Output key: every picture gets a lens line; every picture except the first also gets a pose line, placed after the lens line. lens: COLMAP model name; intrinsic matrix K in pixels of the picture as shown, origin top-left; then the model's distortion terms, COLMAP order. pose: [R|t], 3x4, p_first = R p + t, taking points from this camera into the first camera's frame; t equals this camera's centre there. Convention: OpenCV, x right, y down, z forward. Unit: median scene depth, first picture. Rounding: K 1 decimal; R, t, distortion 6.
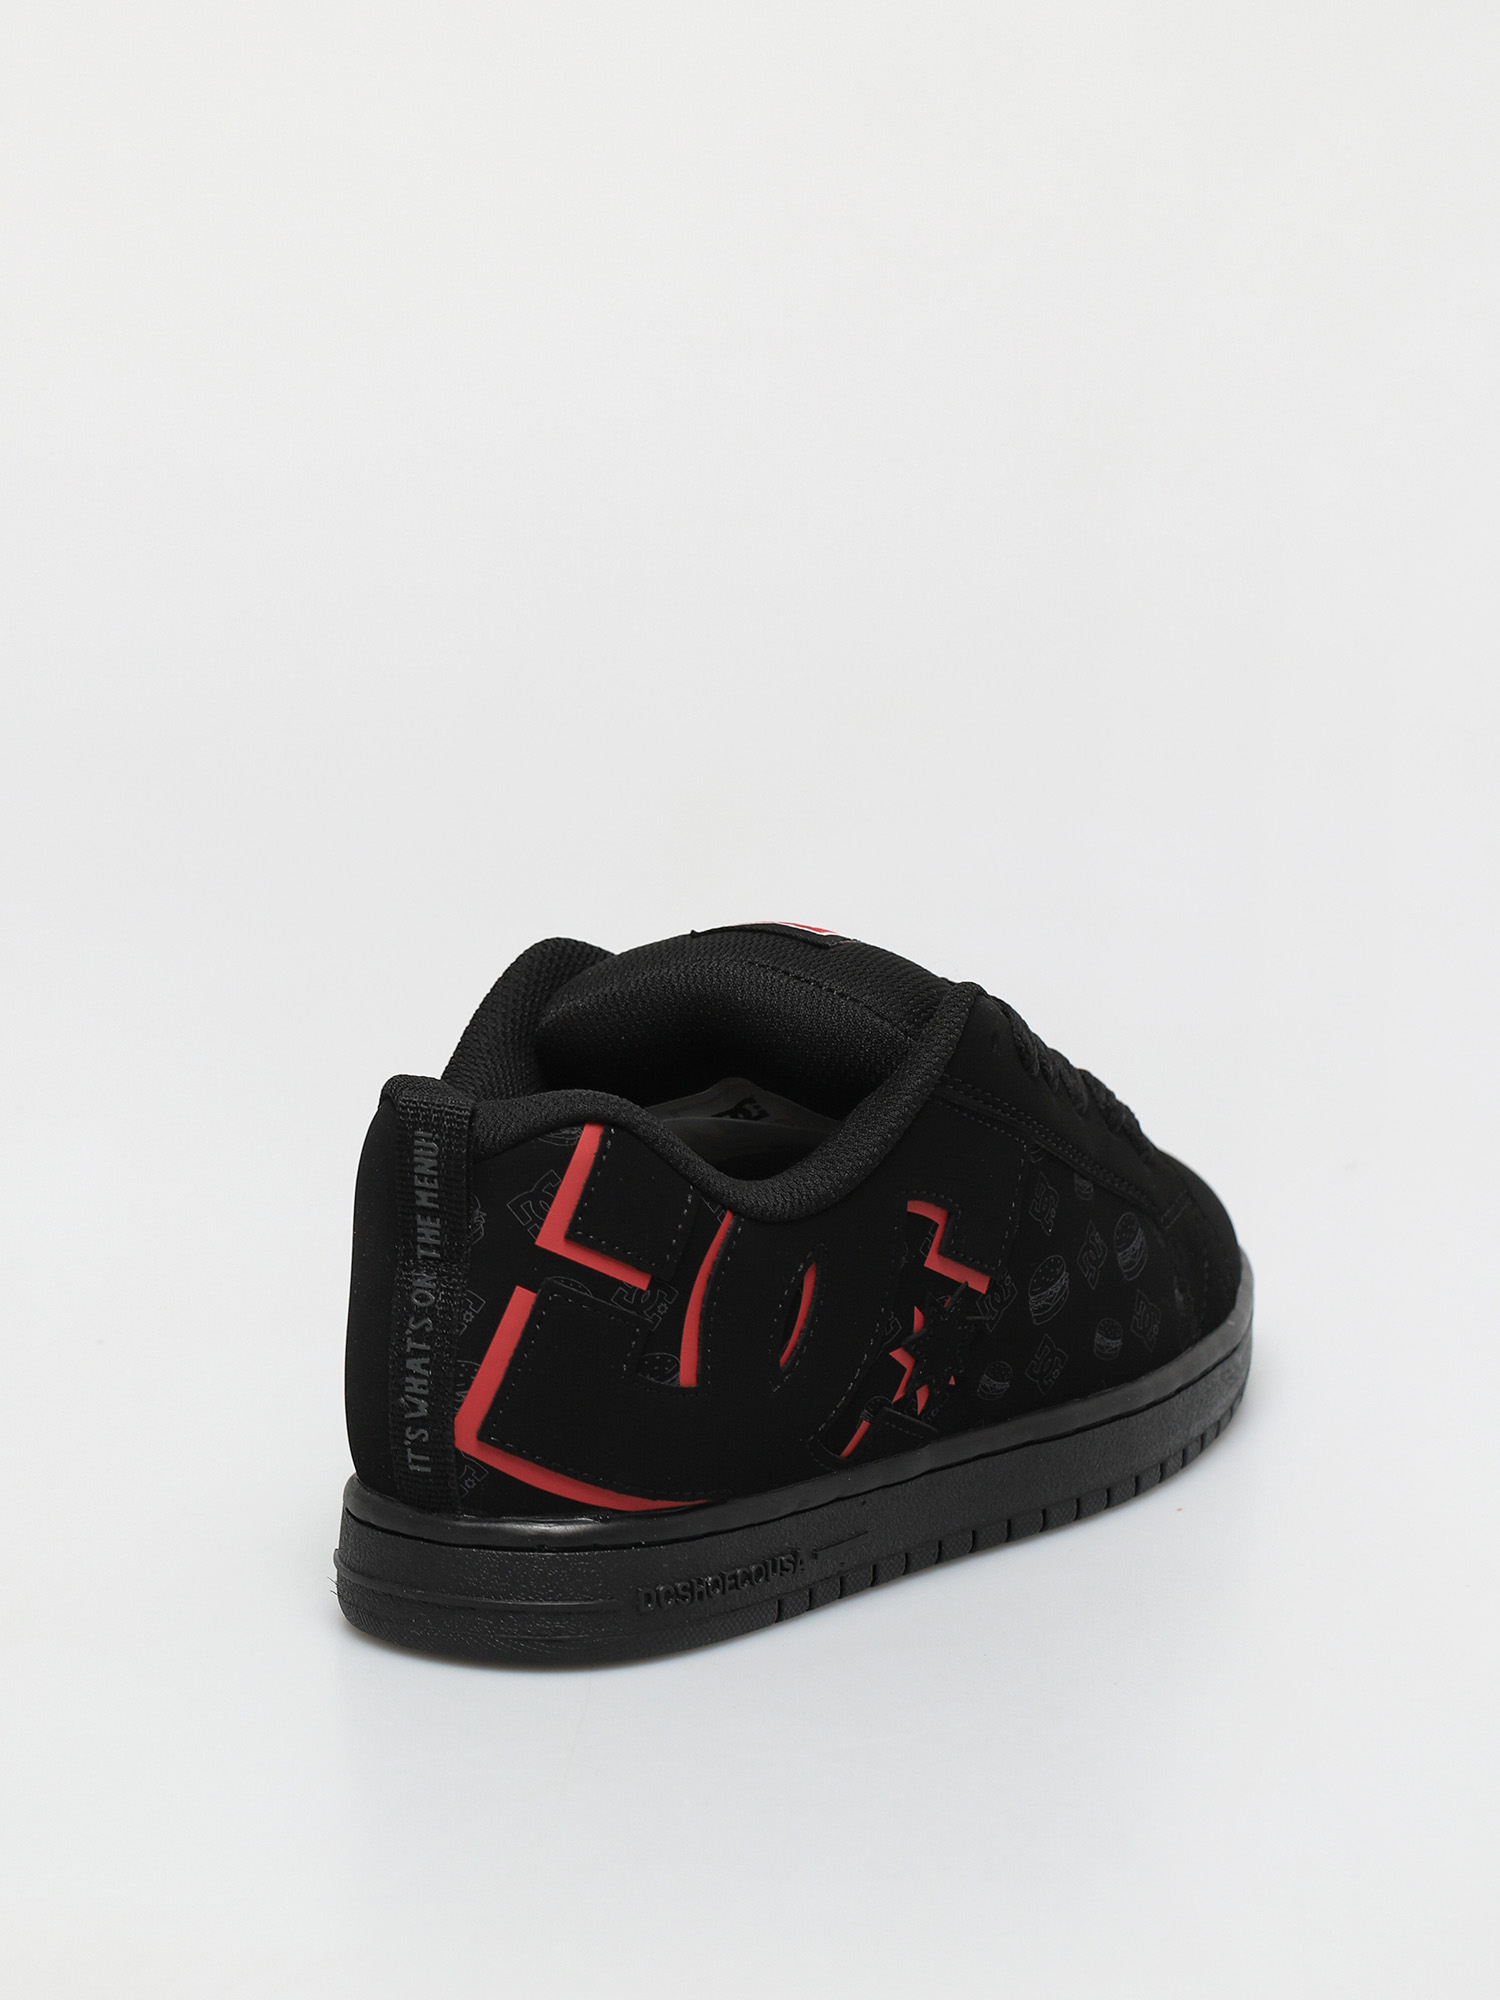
lens RADIAL K [[7547.6, 0, 738.3], [0, 7547.6, 992.1], [0, 0, 1]] dist [-0.051667, 0.000000]
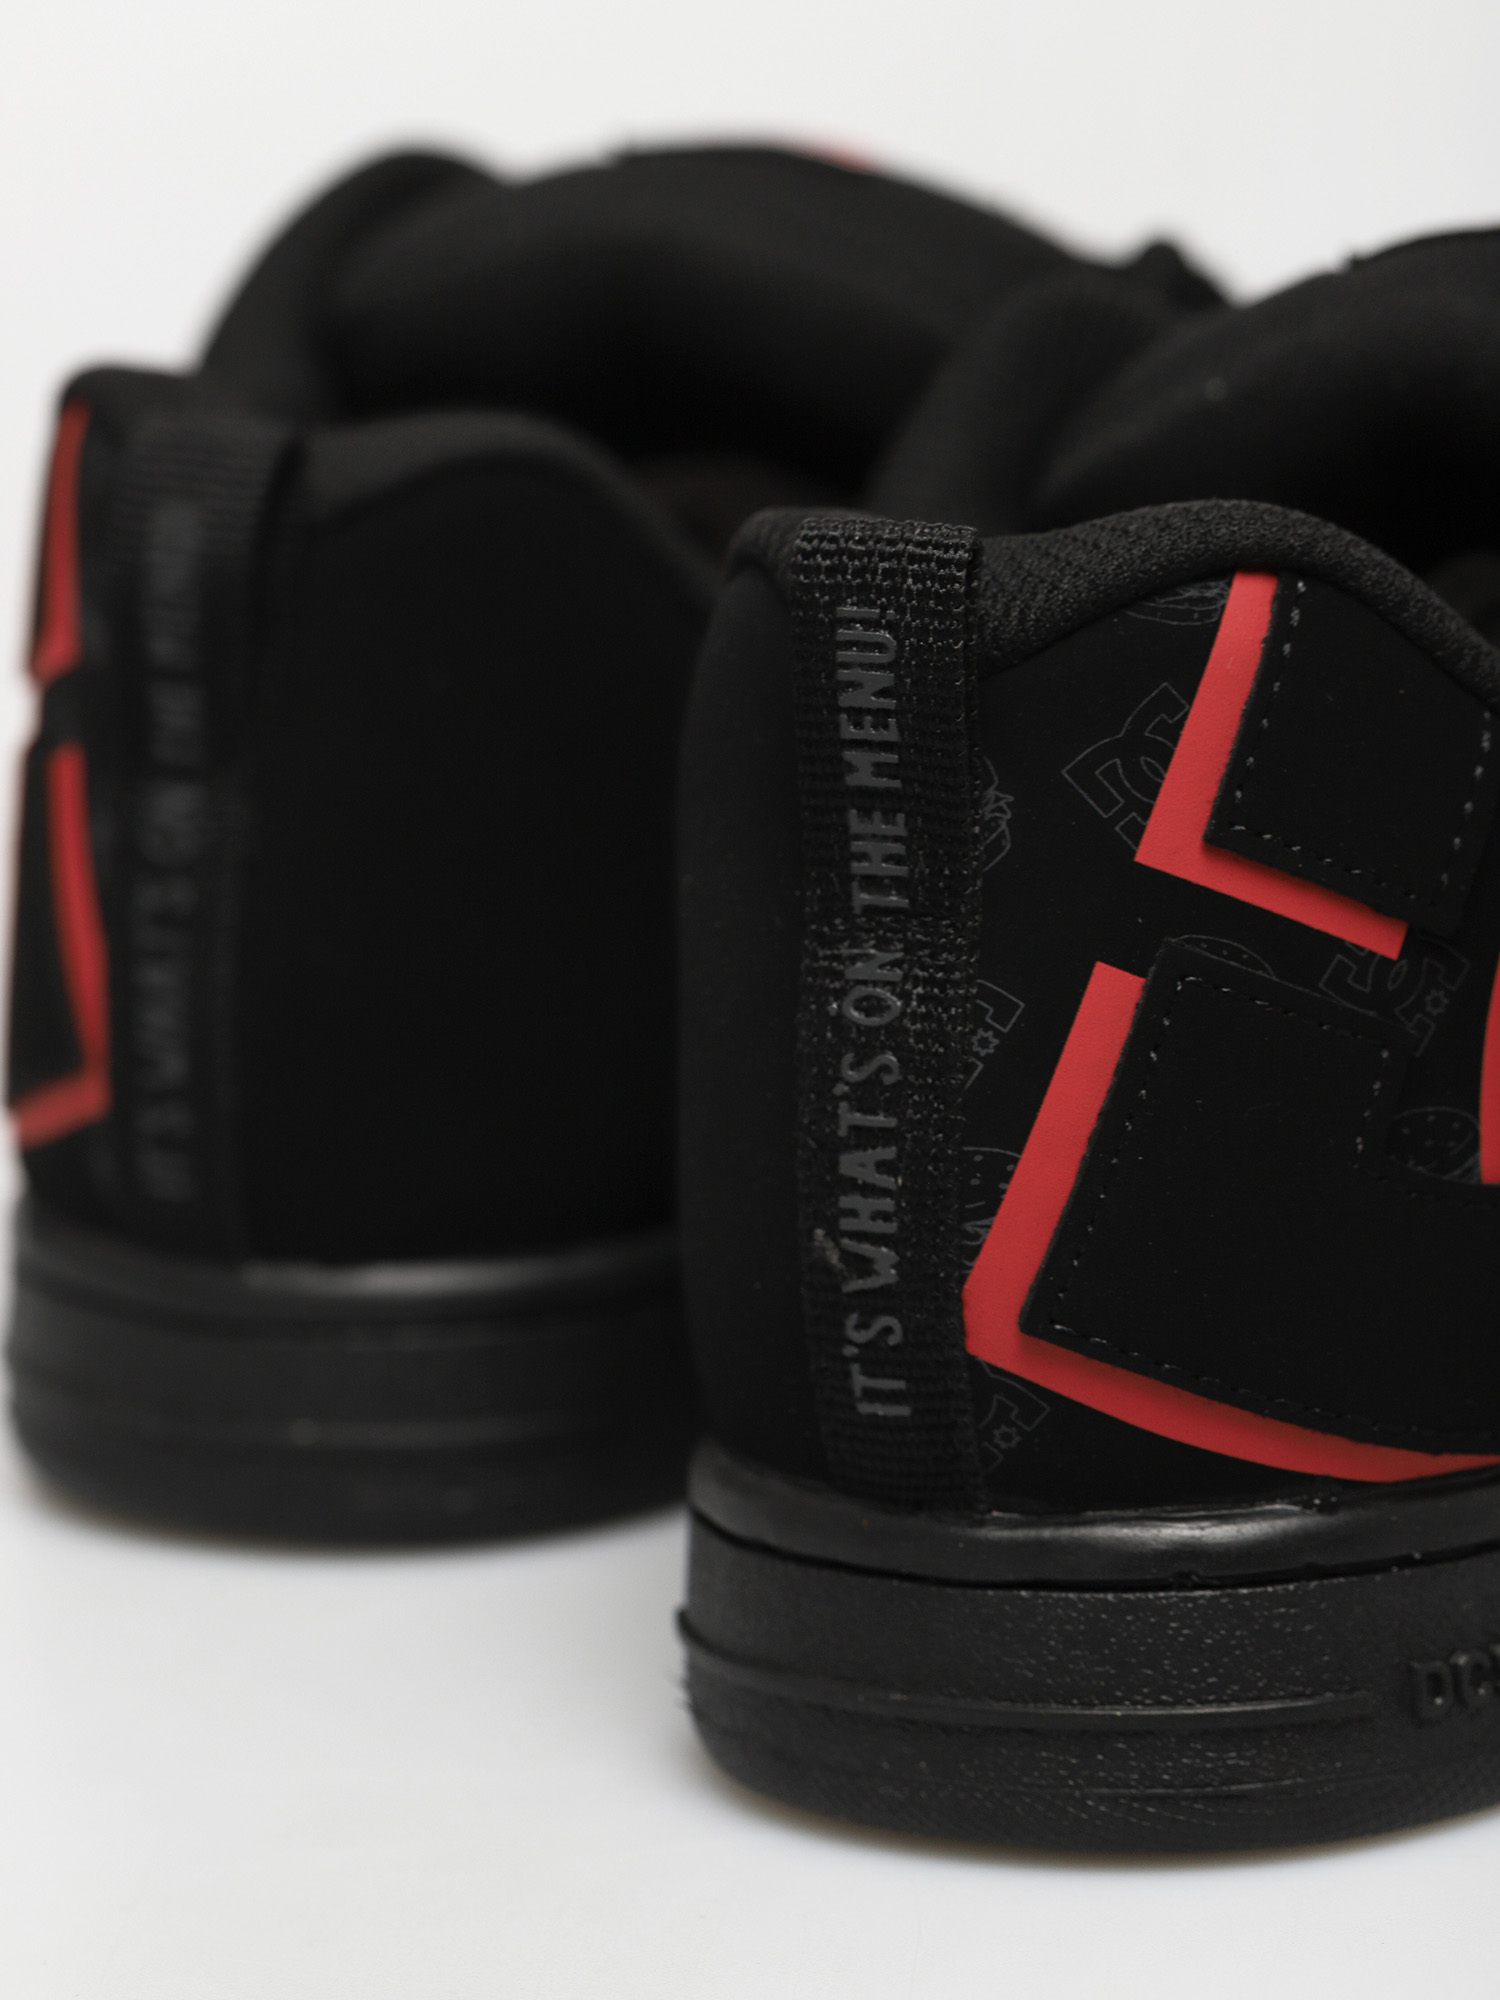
lens RADIAL K [[7547.6, 0, 744.6], [0, 7547.6, 1010.2], [0, 0, 1]] dist [-0.051667, 0.000000]
pose [[0.998575, -0.053344, -0.001847, -0.048048], [0.053324, 0.998531, -0.009583, 0.044307], [0.002355, 0.009471, 0.999952, 0.573776]]
